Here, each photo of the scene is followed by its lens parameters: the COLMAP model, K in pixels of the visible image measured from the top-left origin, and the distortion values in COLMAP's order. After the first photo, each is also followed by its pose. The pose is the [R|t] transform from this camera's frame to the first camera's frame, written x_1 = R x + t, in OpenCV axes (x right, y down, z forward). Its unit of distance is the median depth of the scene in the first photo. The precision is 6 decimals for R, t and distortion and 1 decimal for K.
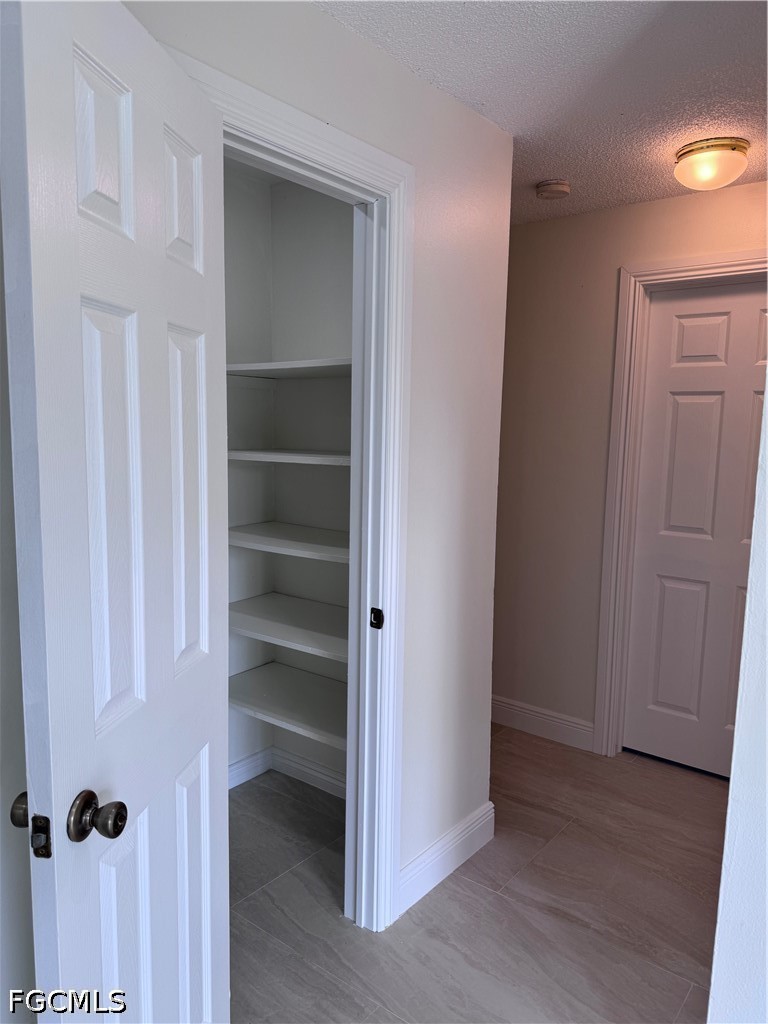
lens RADIAL K [[721.0, 0, 379.8], [0, 721.0, 517.5], [0, 0, 1]] dist [0.037605, -0.057663]
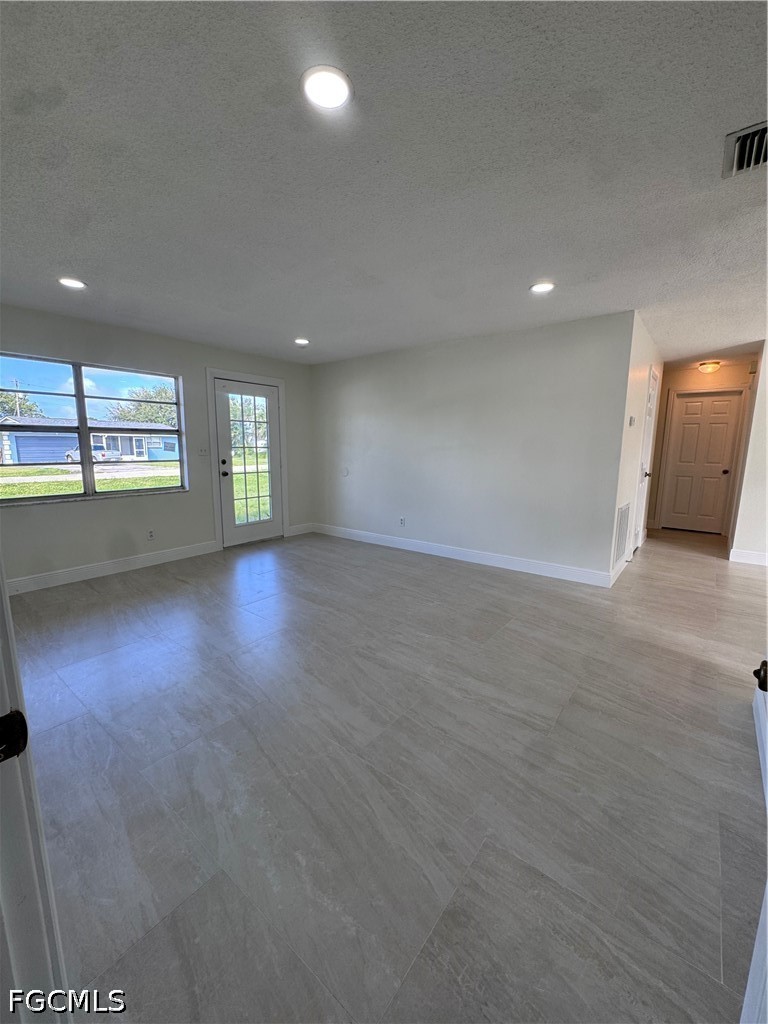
lens RADIAL K [[413.6, 0, 393.3], [0, 413.6, 516.3], [0, 0, 1]] dist [0.001822, 0.000431]
pose [[0.999611, -0.014171, 0.024042, -1.116082], [0.013190, 0.999094, 0.040451, 0.187466], [-0.024593, -0.040118, 0.998892, -1.056837]]
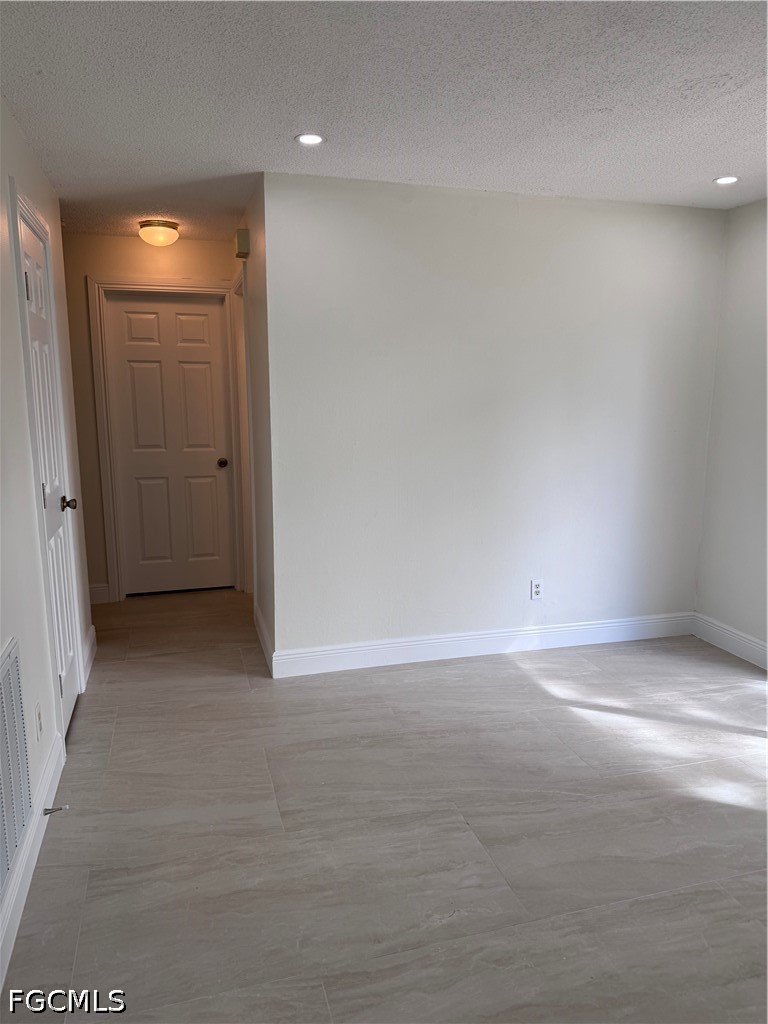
lens RADIAL K [[721.0, 0, 380.8], [0, 721.0, 515.1], [0, 0, 1]] dist [0.037605, -0.057663]
pose [[0.576689, -0.158249, 0.801490, -0.618143], [0.116943, 0.986947, 0.110724, 0.051156], [-0.808551, 0.029875, 0.587668, -0.373819]]
